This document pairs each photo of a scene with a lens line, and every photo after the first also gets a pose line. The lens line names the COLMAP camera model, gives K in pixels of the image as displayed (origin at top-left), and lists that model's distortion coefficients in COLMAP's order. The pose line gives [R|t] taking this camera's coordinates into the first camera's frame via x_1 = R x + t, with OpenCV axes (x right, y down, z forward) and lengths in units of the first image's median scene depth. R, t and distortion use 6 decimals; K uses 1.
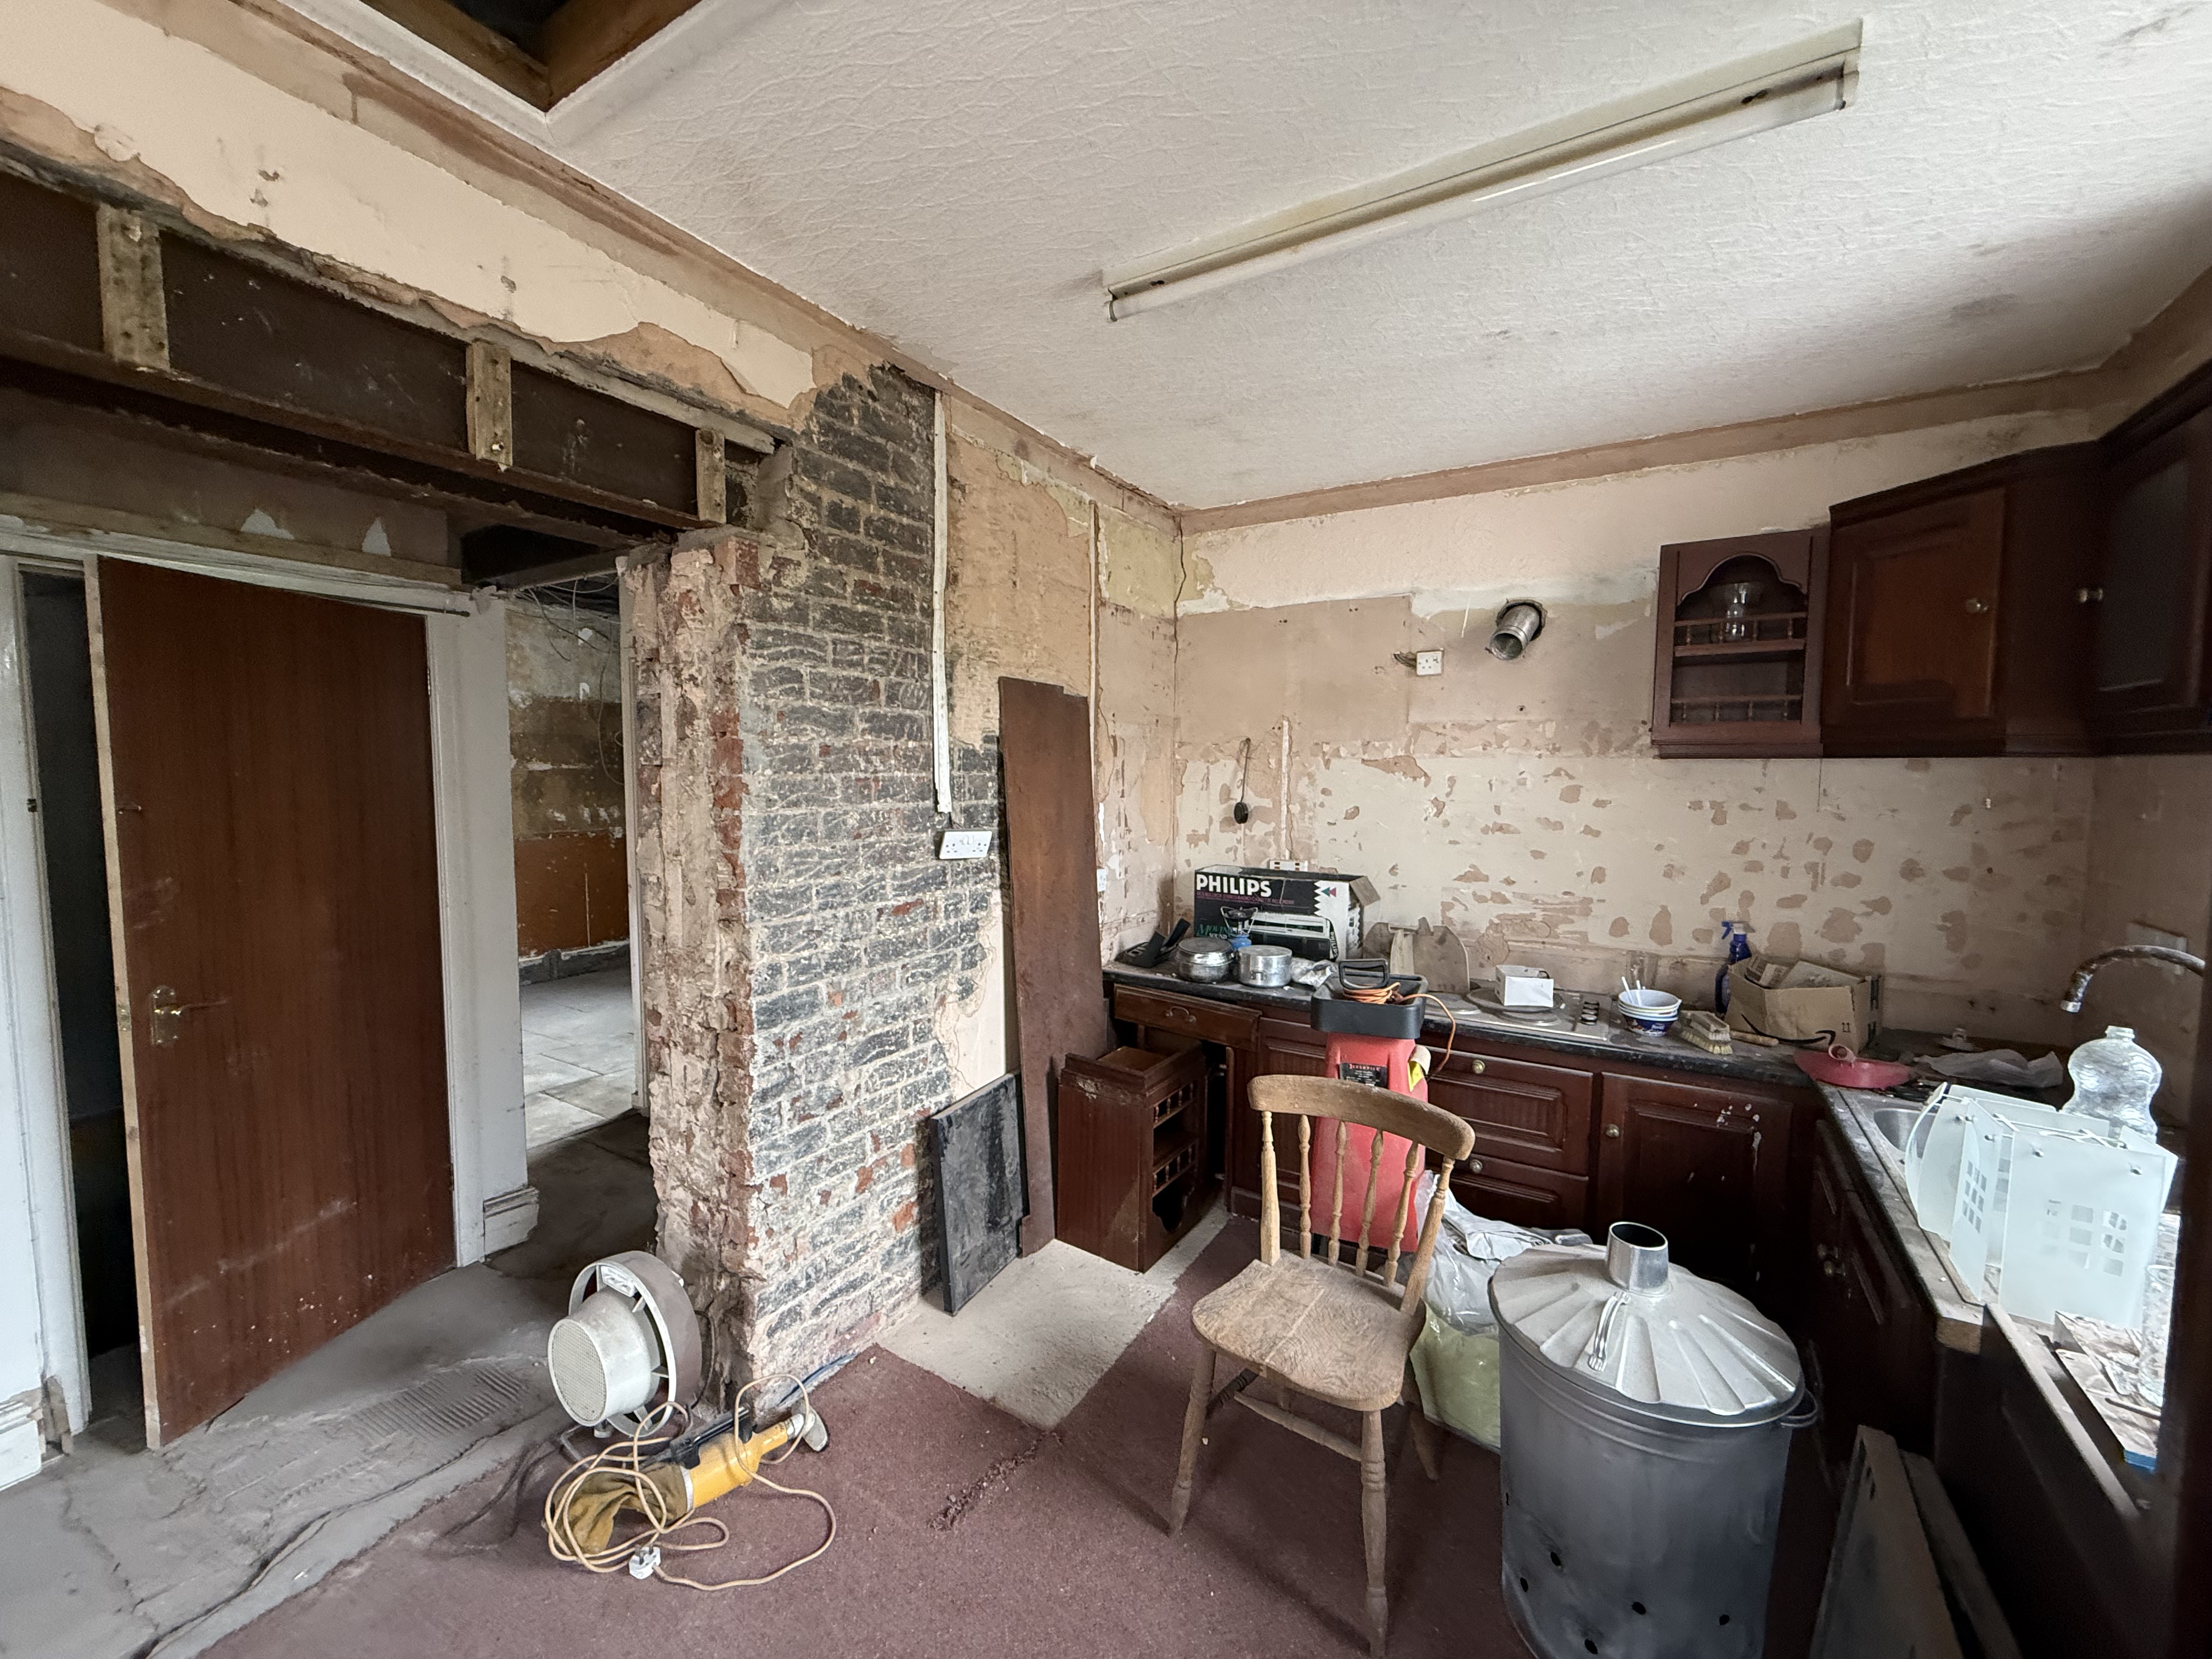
lens RADIAL K [[882.7, 0, 1112.2], [0, 882.7, 832.0], [0, 0, 1]] dist [-0.003678, -0.000395]
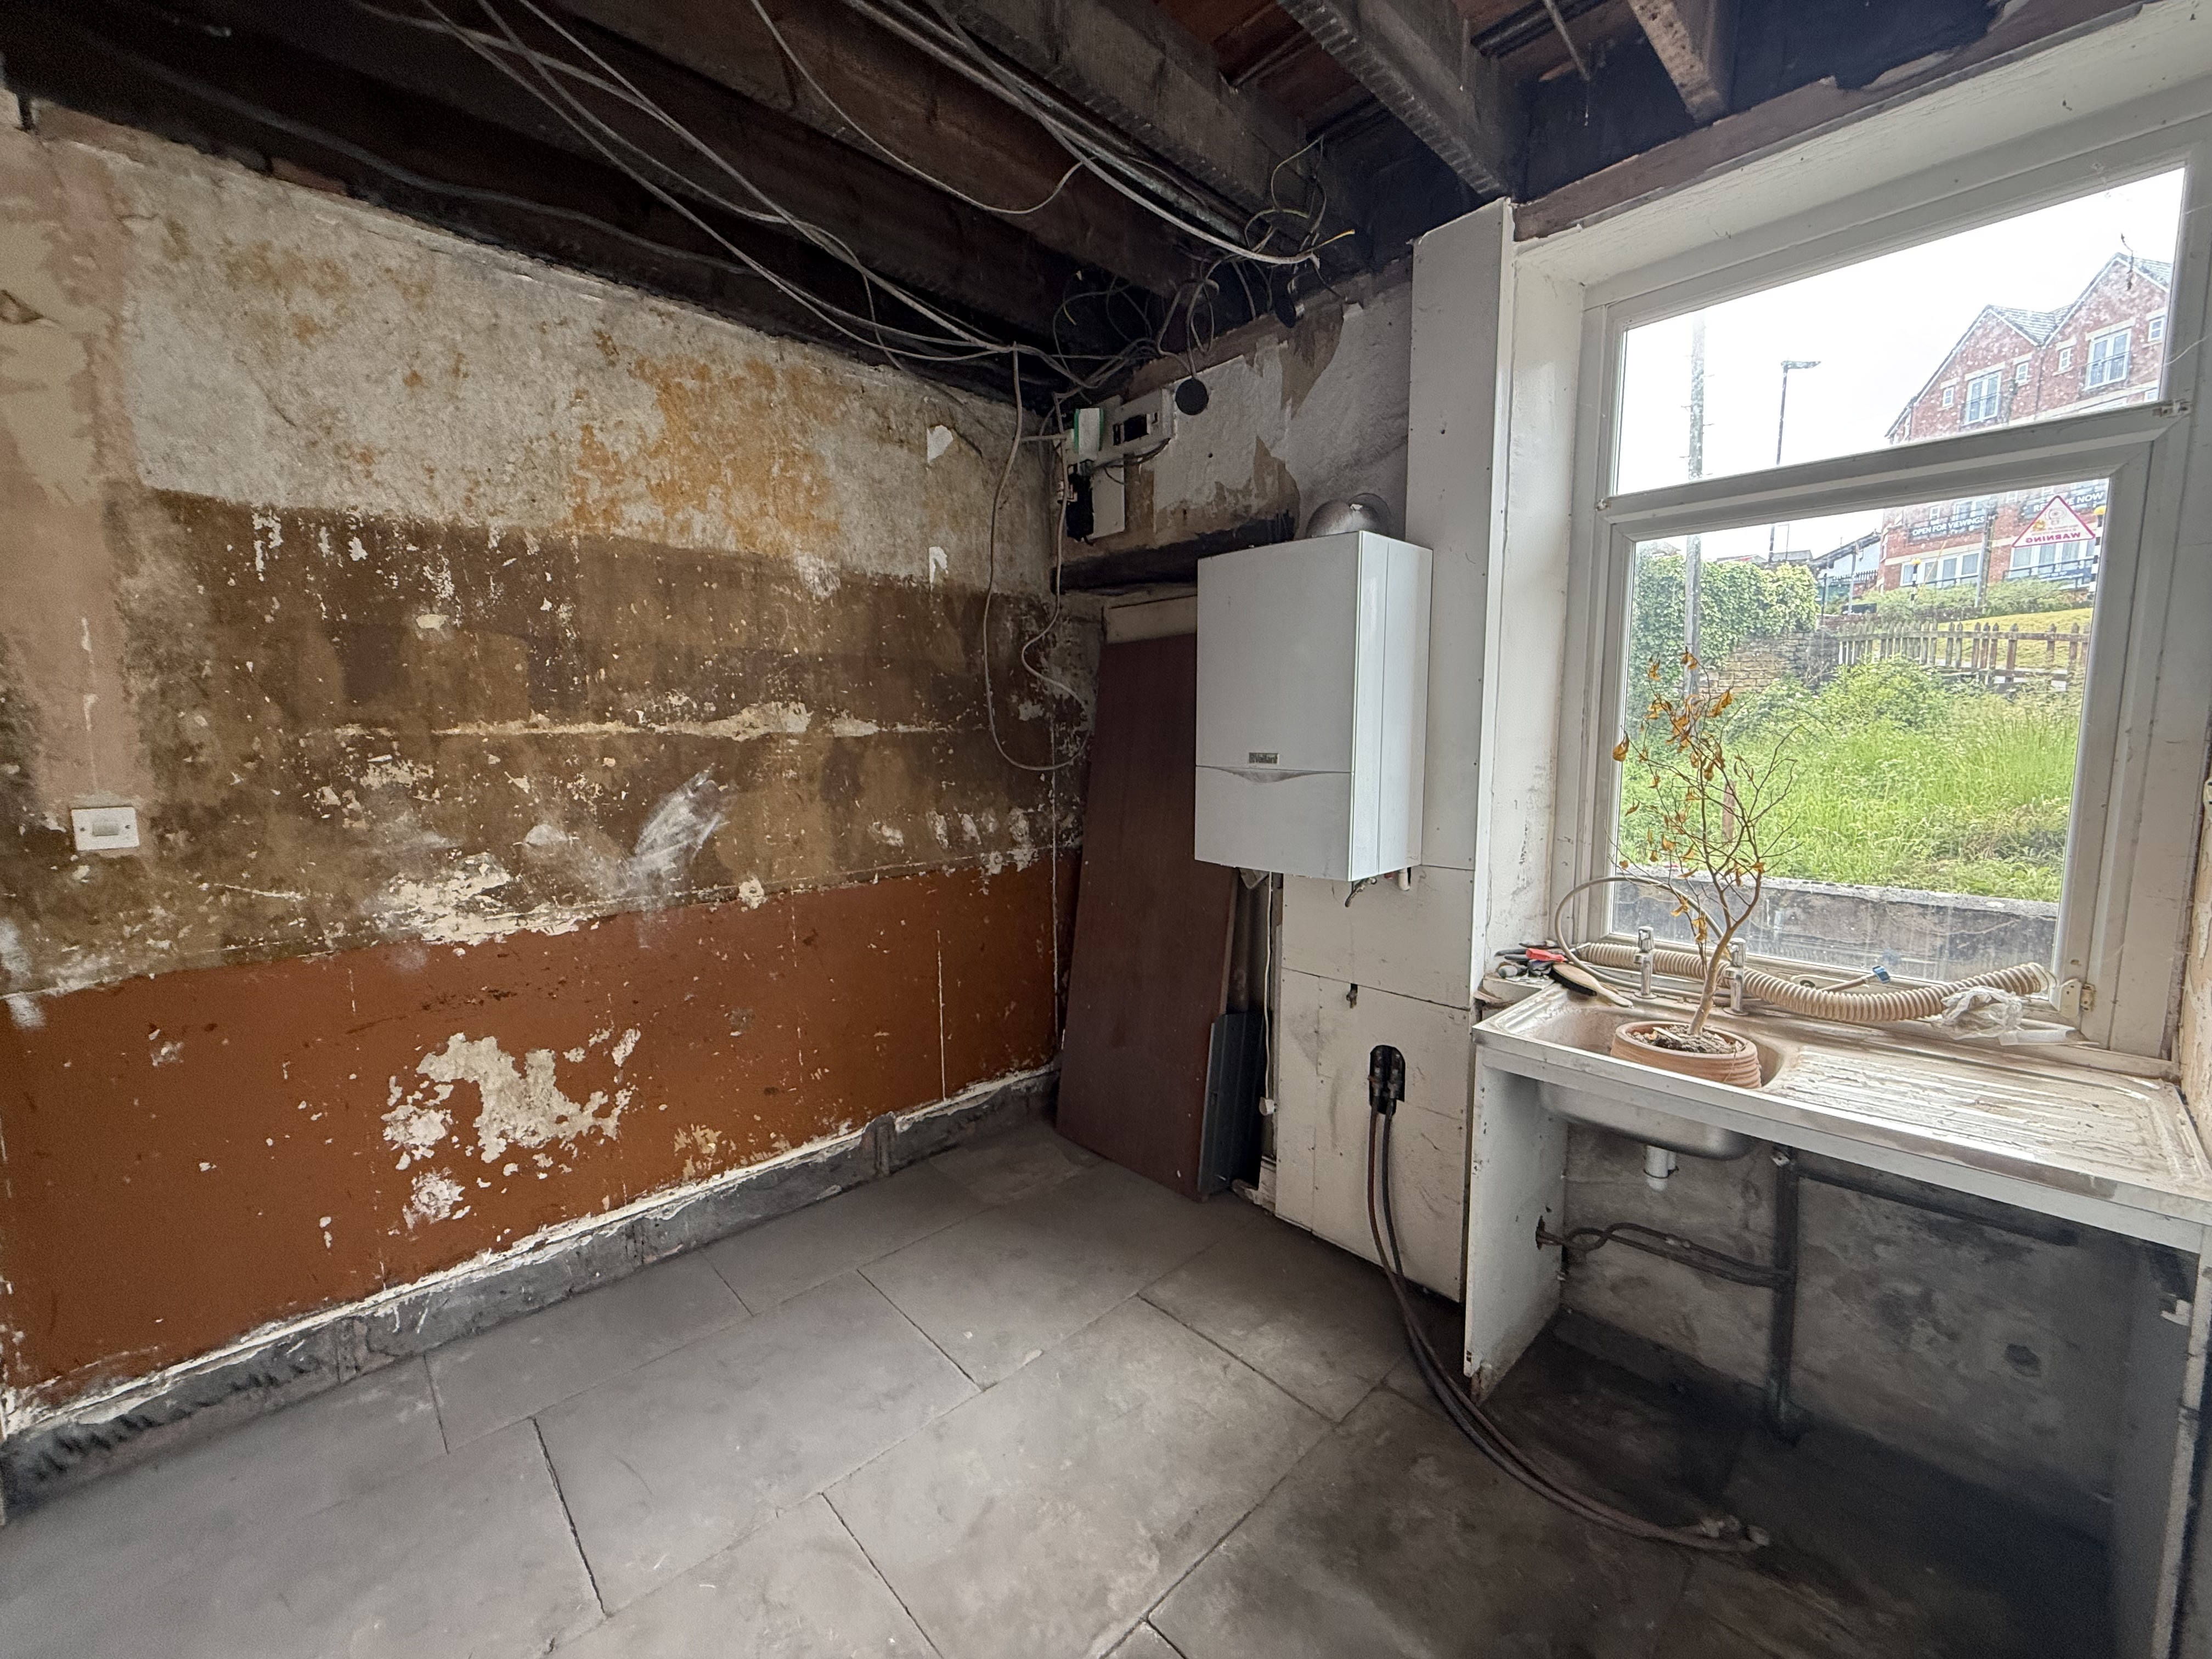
lens RADIAL K [[882.7, 0, 1100.6], [0, 882.7, 830.6], [0, 0, 1]] dist [-0.003678, -0.000395]
pose [[0.961588, 0.019361, -0.273813, -0.390433], [-0.007705, 0.999020, 0.043580, -0.041222], [0.274389, -0.039796, 0.960795, 0.577632]]
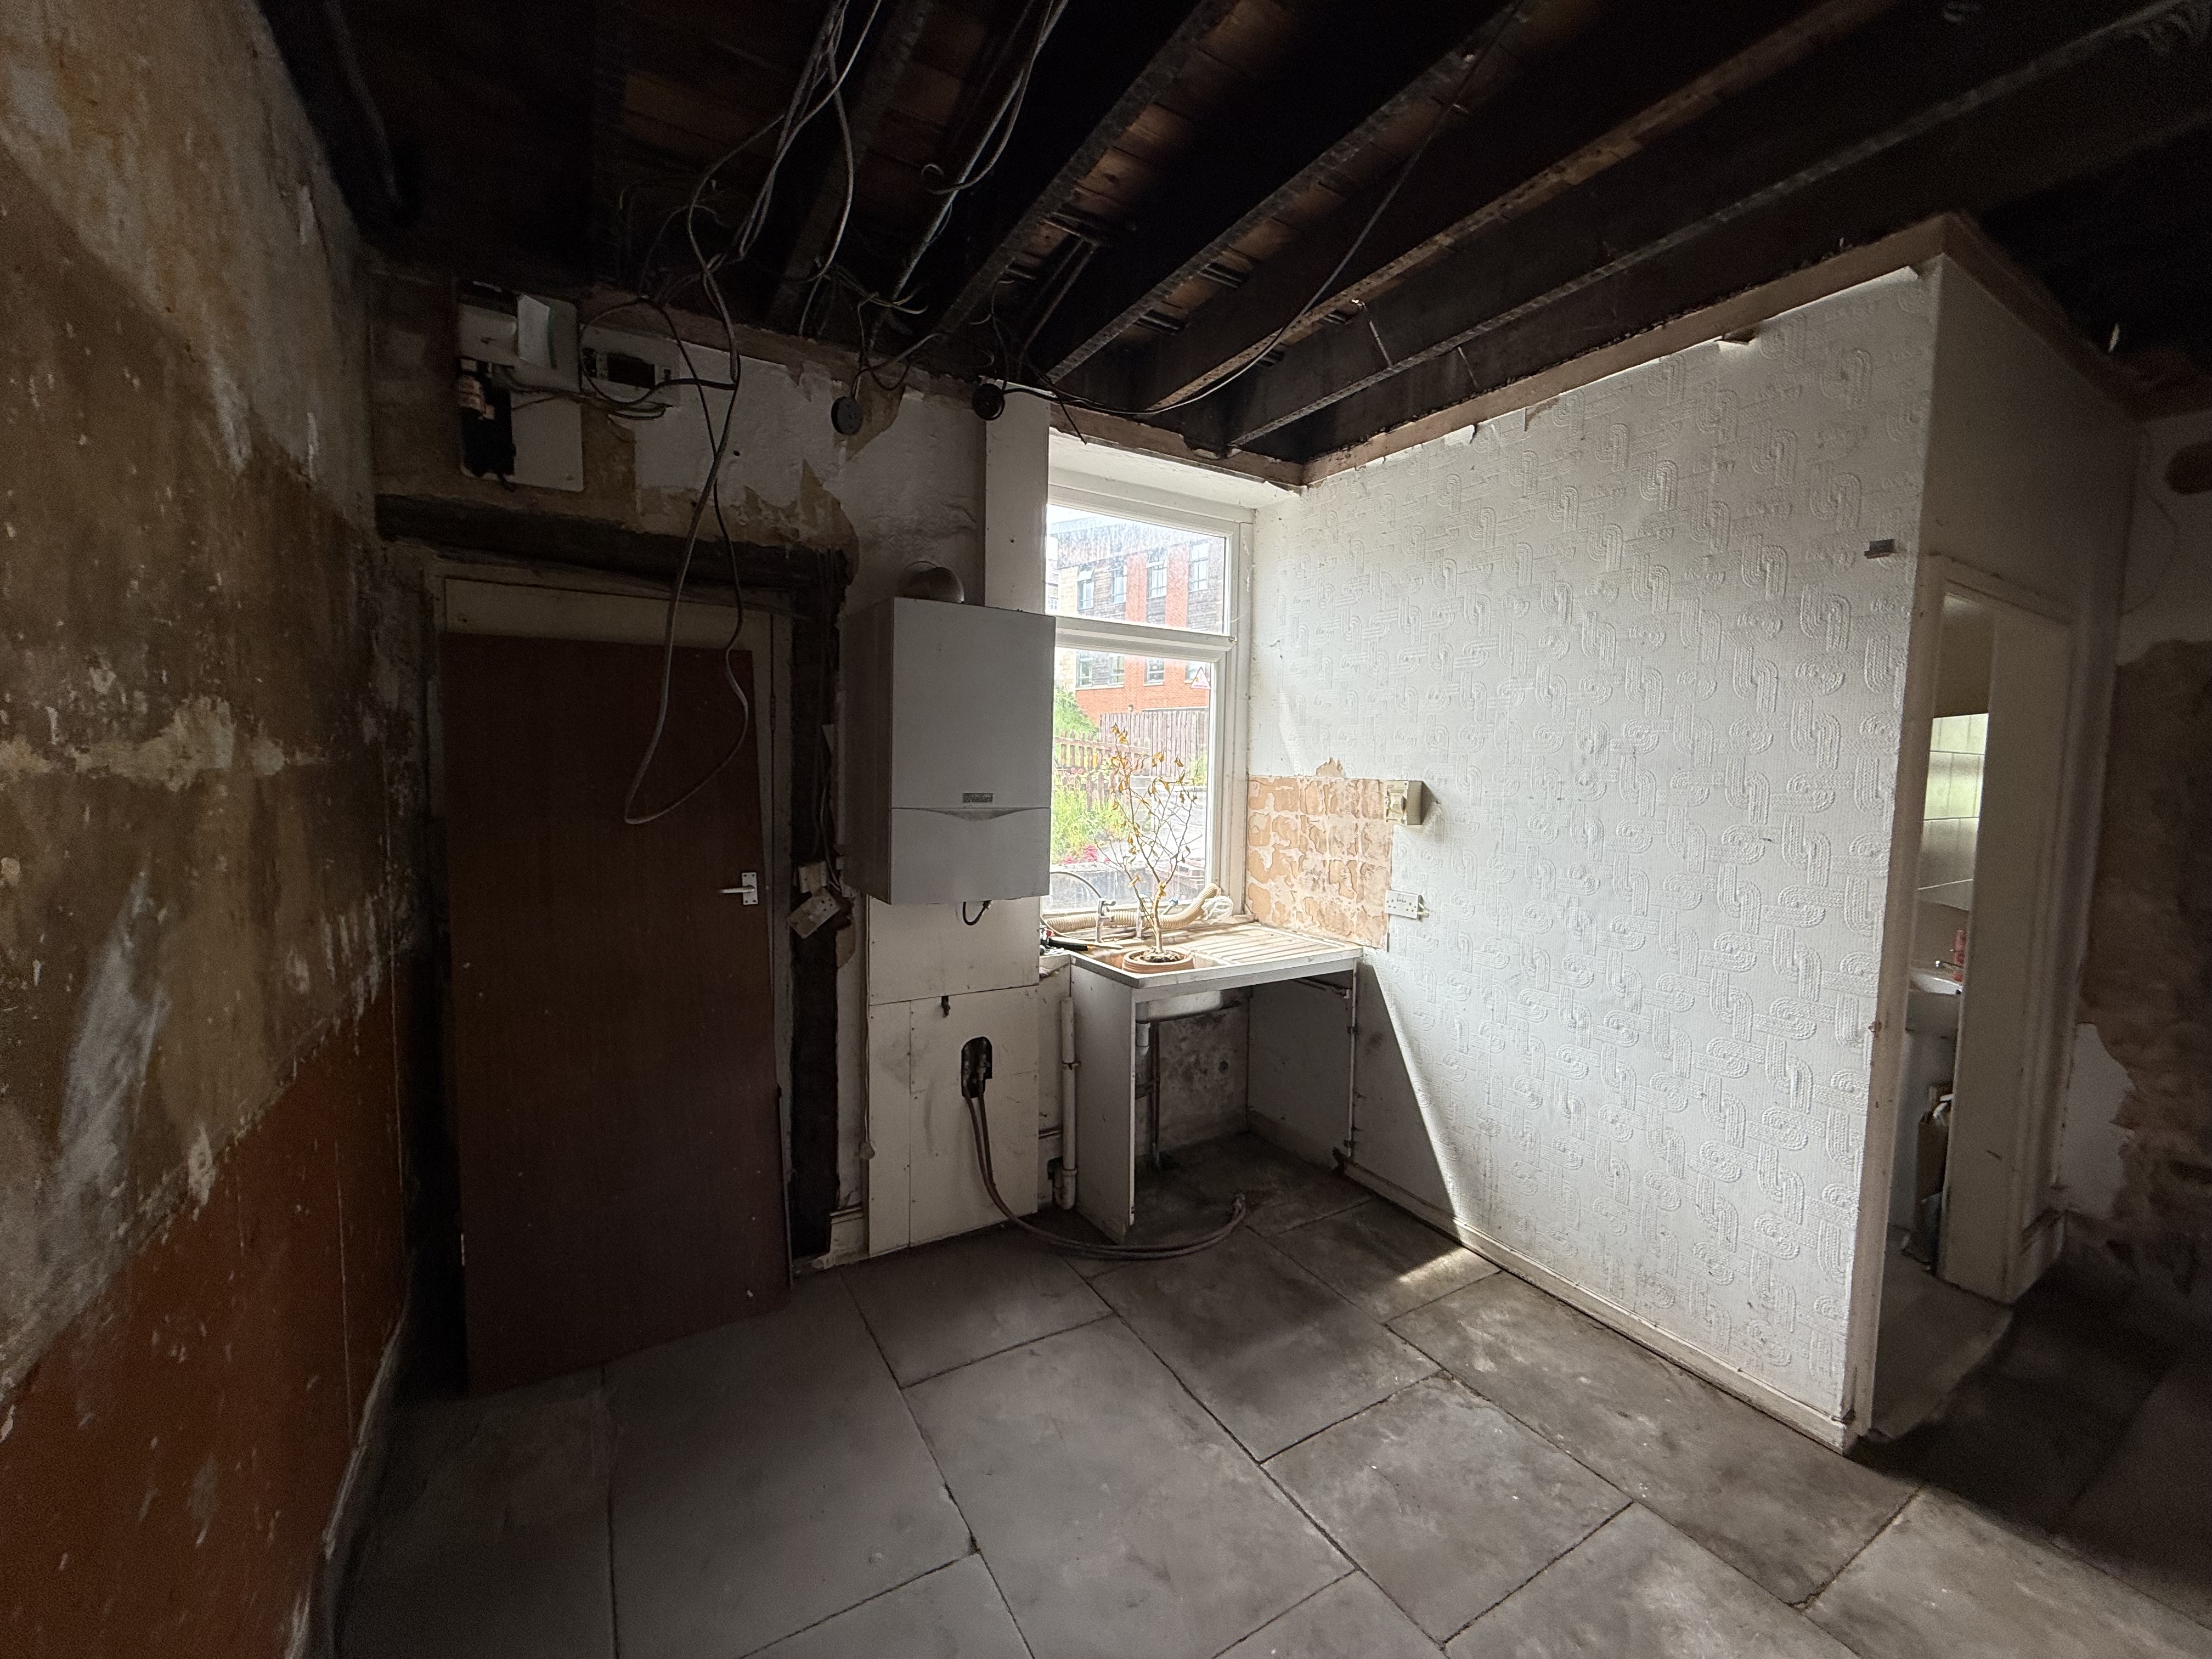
lens RADIAL K [[882.7, 0, 1103.5], [0, 882.7, 829.3], [0, 0, 1]] dist [-0.003678, -0.000395]
pose [[0.467340, -0.062226, 0.881885, -0.729094], [0.044440, 0.997912, 0.046862, -0.056819], [-0.882960, 0.017291, 0.469130, 0.702620]]
